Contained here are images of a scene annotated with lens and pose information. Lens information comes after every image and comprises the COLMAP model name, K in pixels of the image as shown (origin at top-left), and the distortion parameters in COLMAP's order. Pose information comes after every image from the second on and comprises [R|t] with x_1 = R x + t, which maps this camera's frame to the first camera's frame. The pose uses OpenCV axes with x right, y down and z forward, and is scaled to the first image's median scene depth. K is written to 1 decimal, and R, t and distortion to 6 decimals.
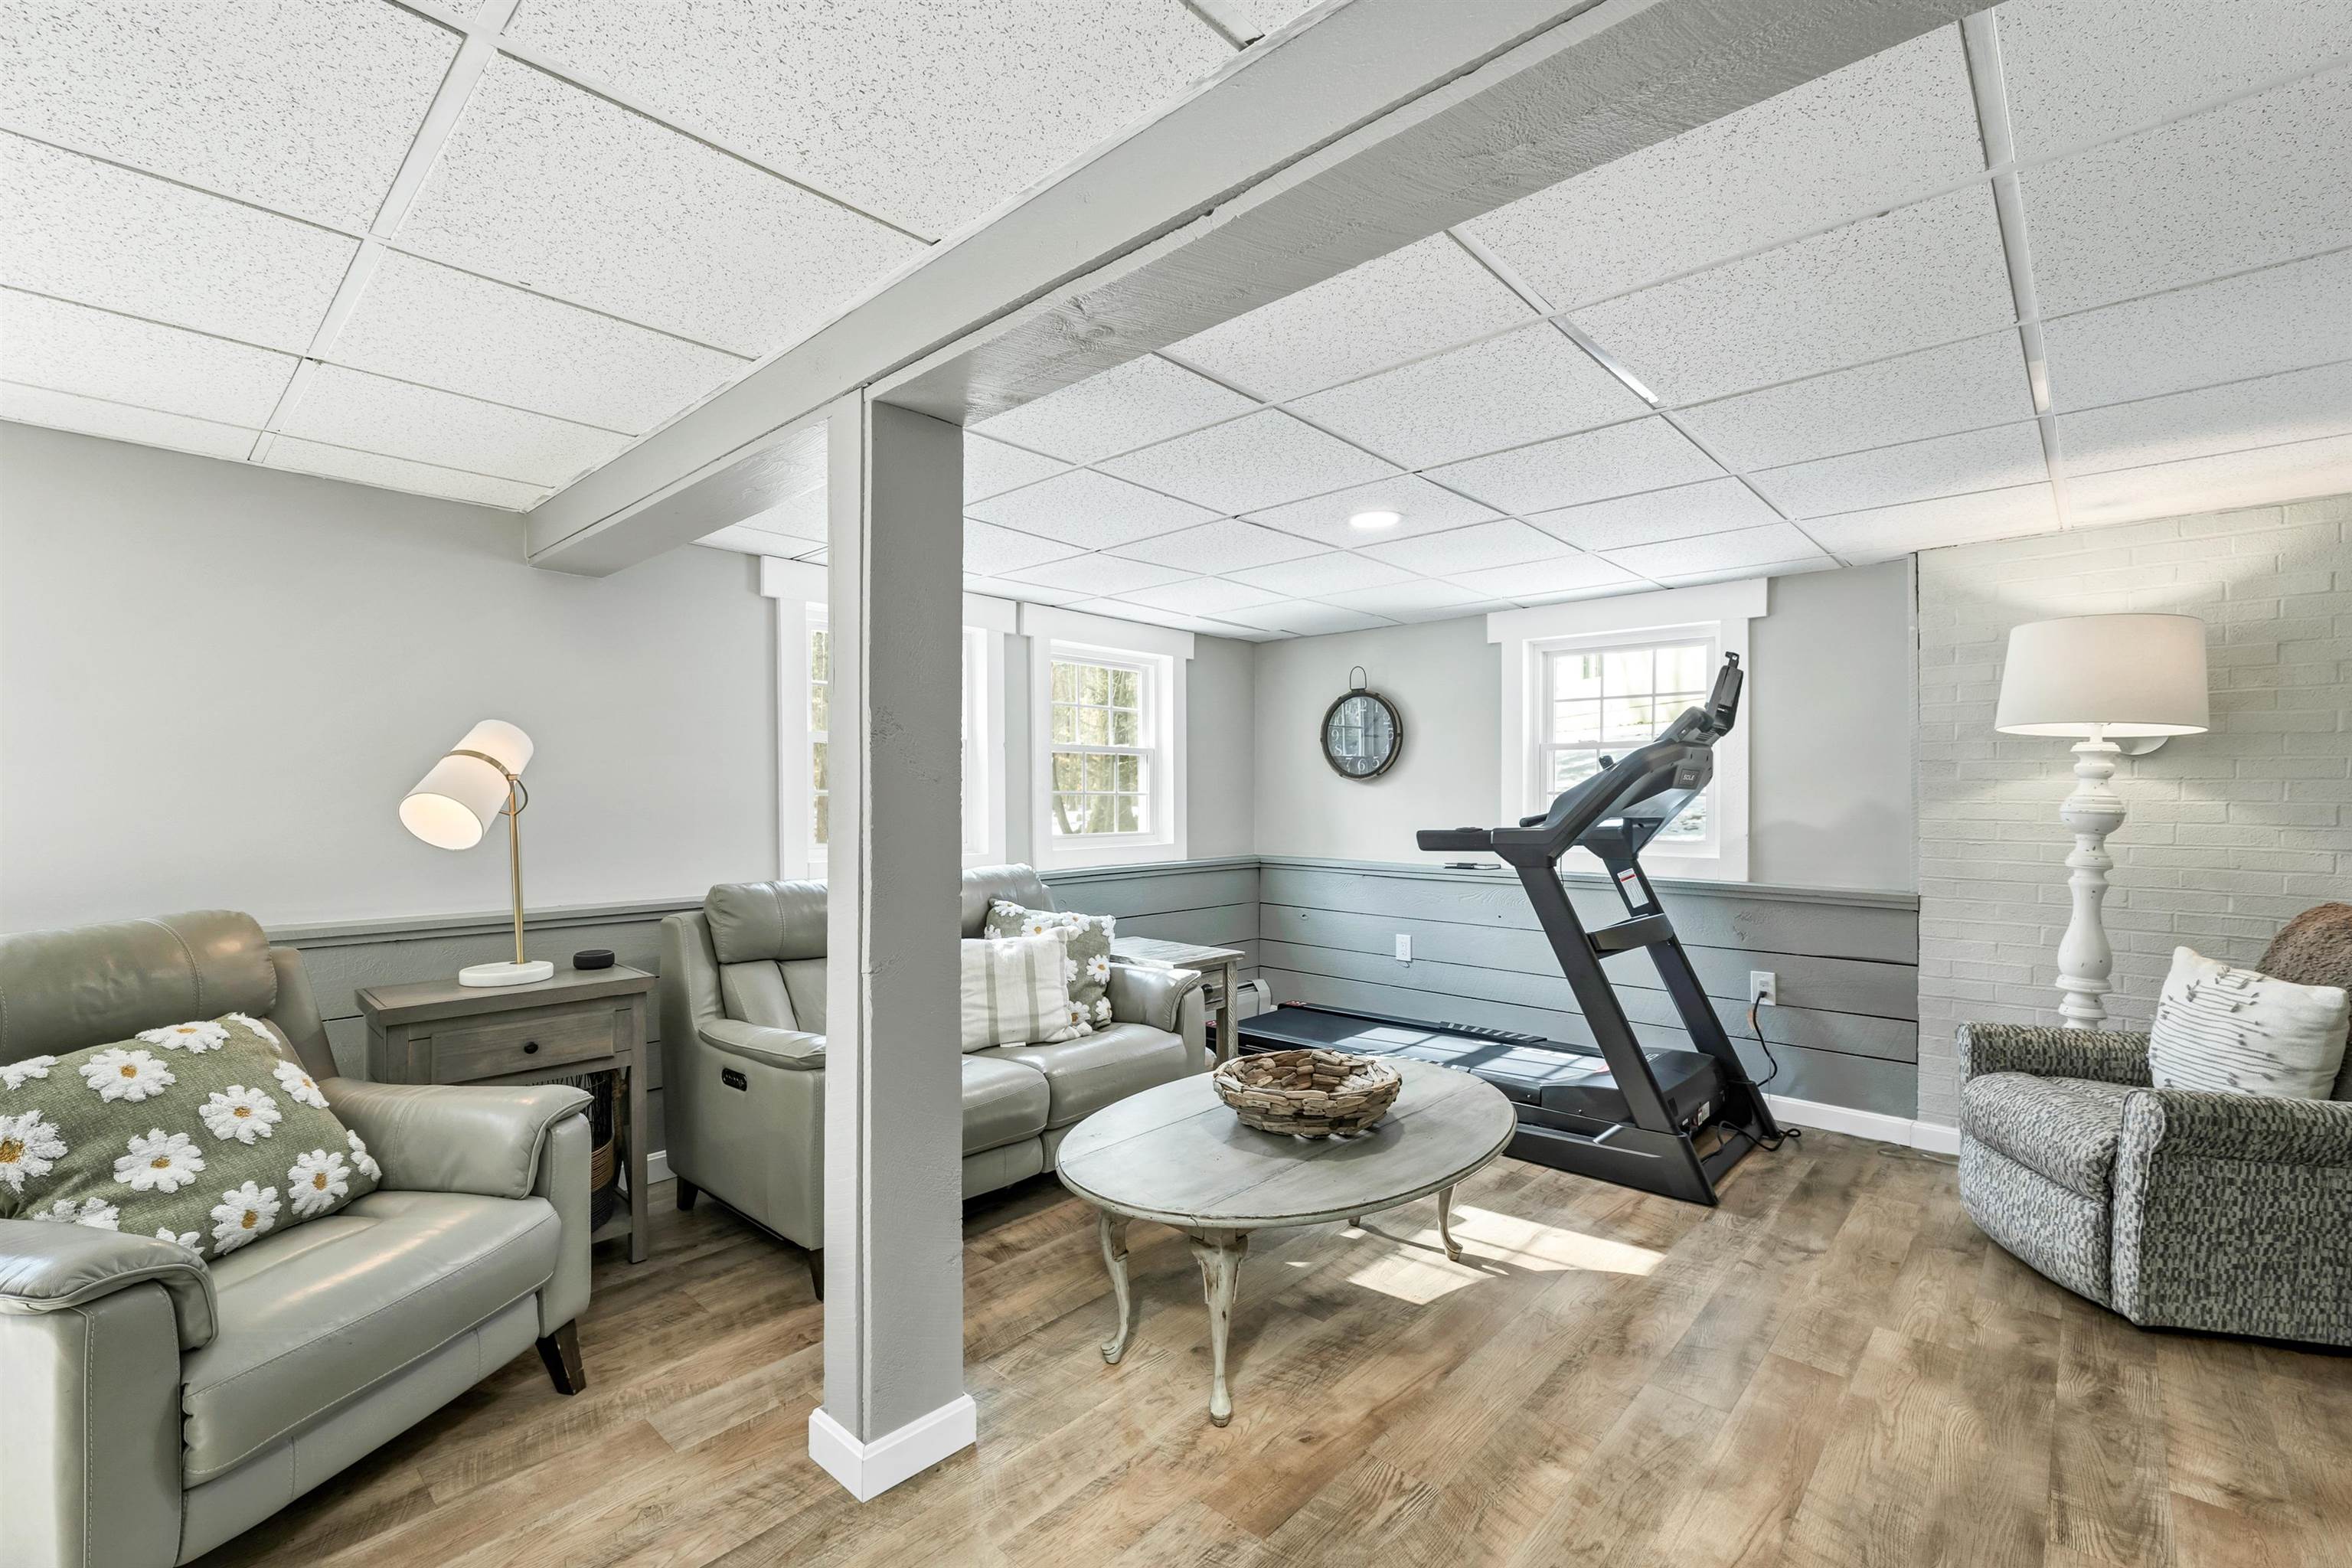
lens RADIAL K [[1002.5, 0, 1189.8], [0, 1002.5, 784.9], [0, 0, 1]] dist [0.000466, -0.000093]
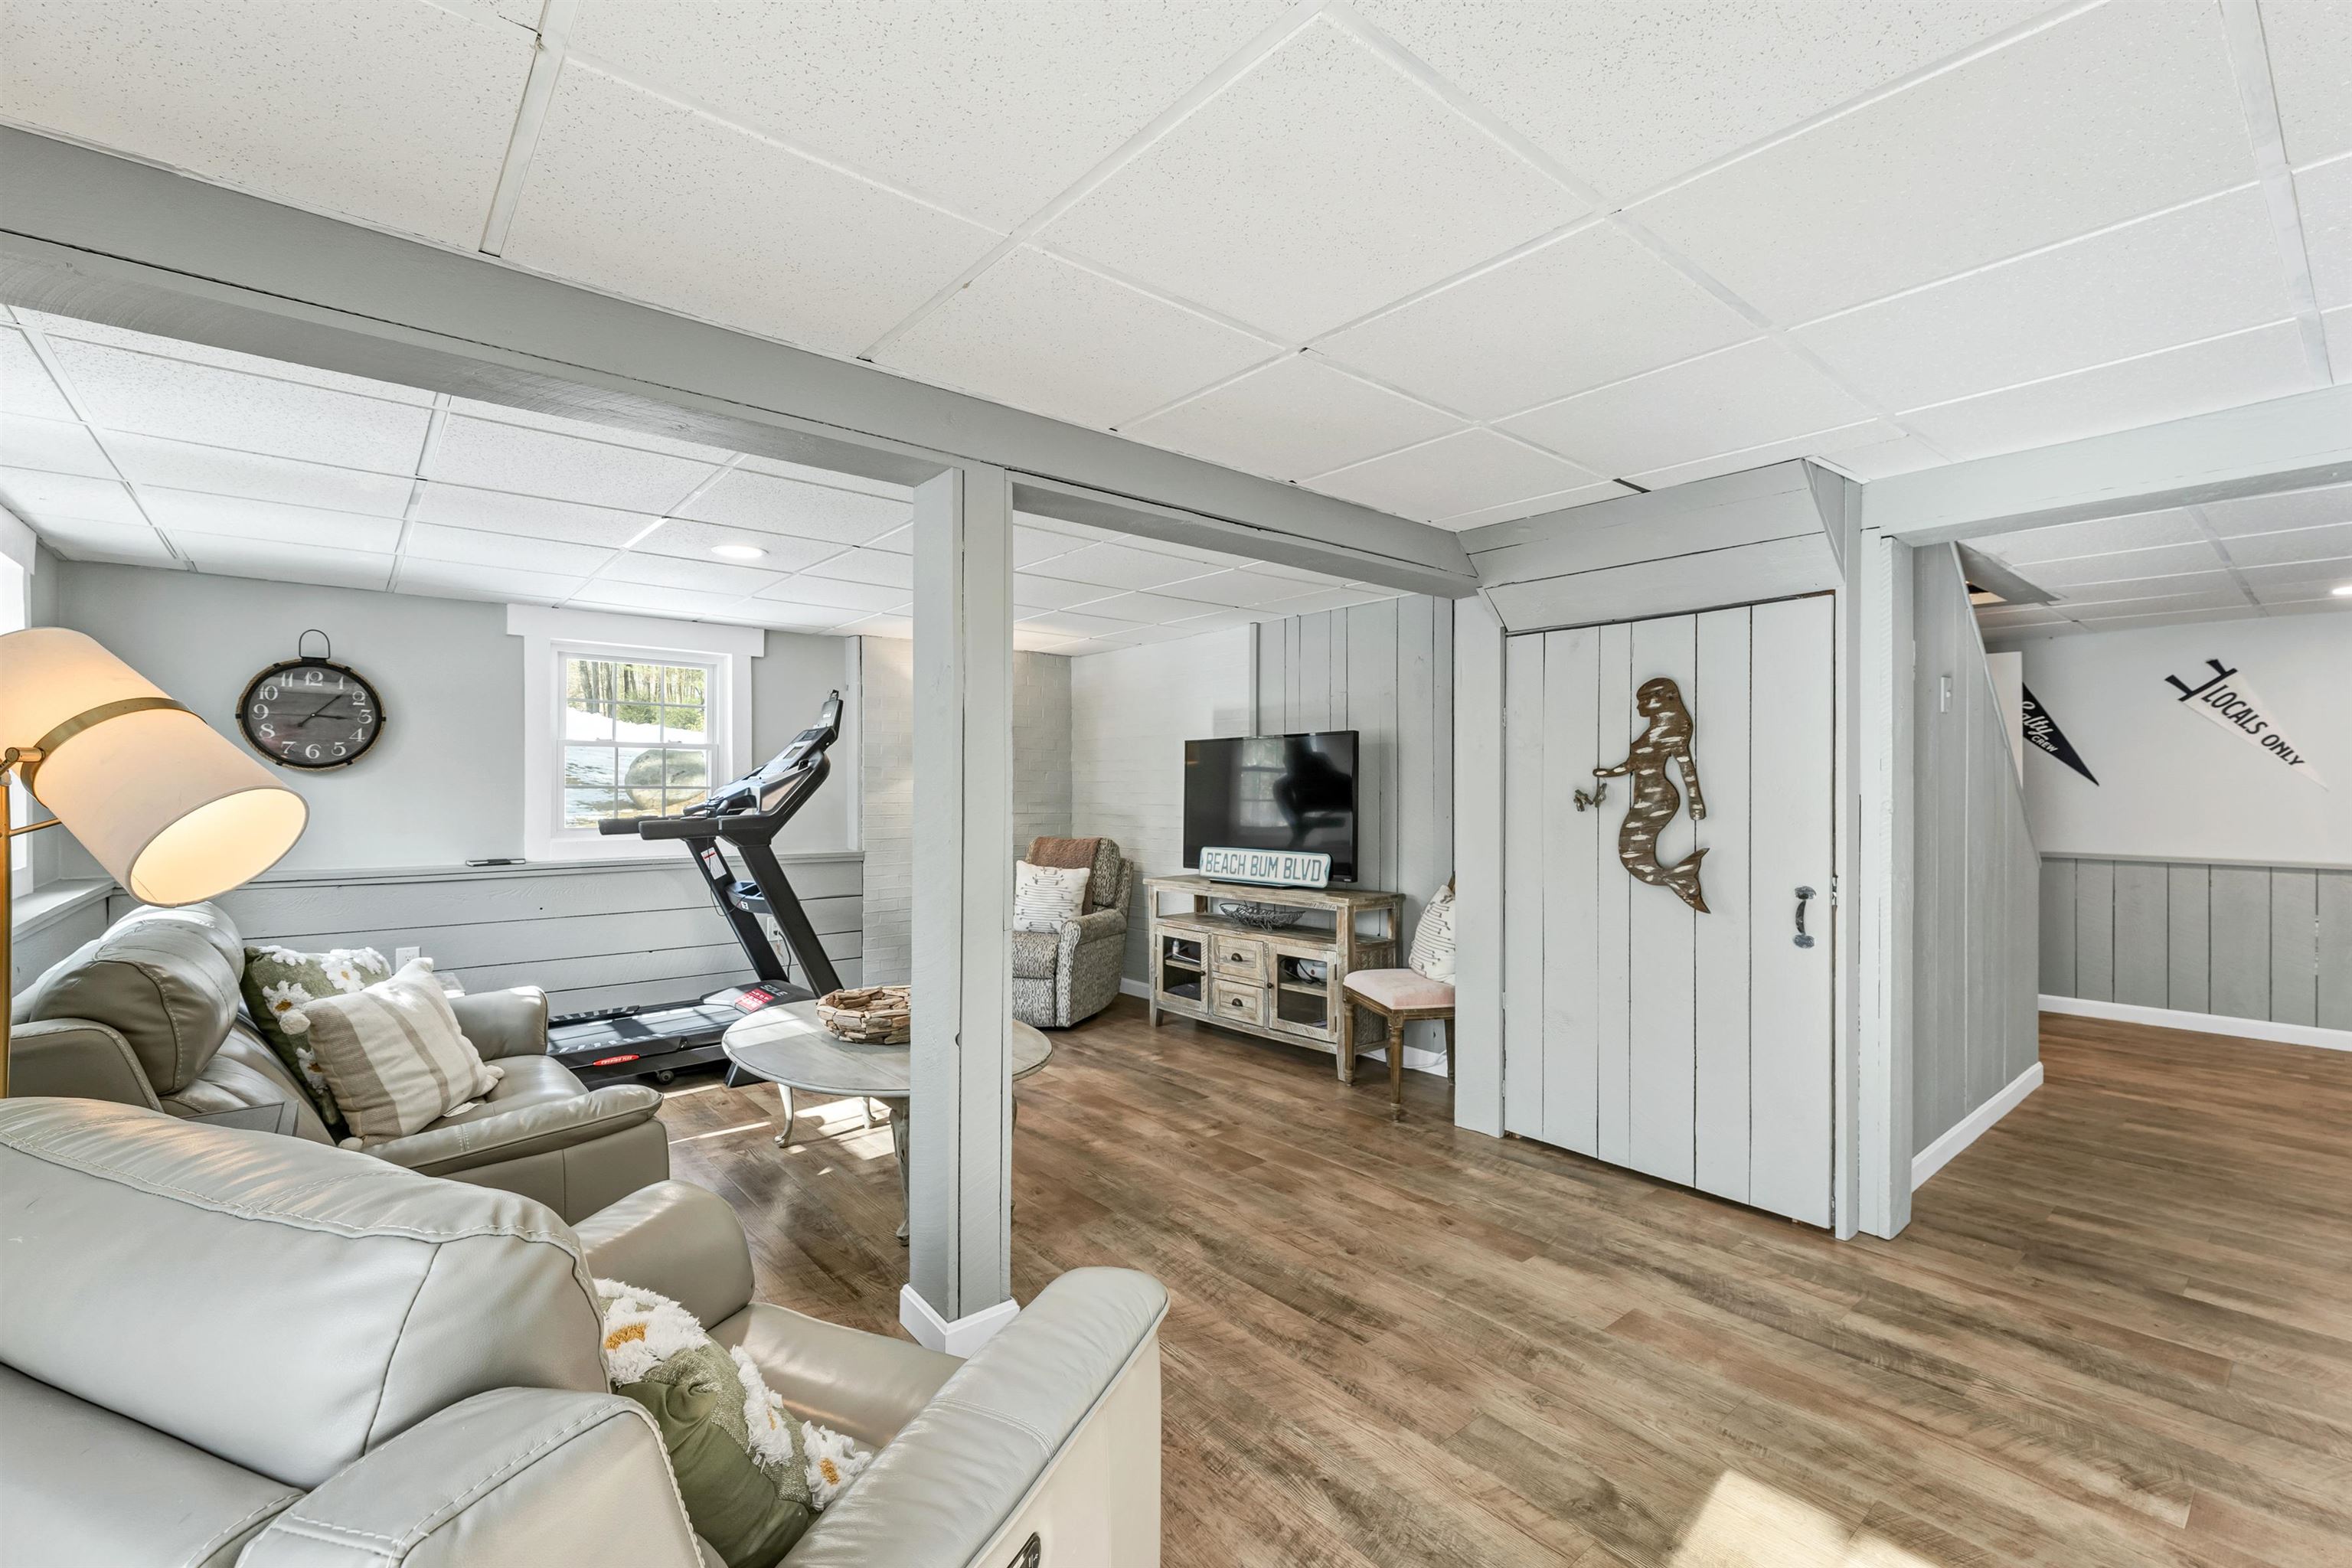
lens RADIAL K [[1007.9, 0, 1132.6], [0, 1007.9, 787.8], [0, 0, 1]] dist [0.000793, 0.000021]
pose [[0.155691, -0.000064, 0.987806, -1.174950], [-0.008980, 0.999959, 0.001480, 0.005083], [-0.987765, -0.009101, 0.155684, 0.495436]]
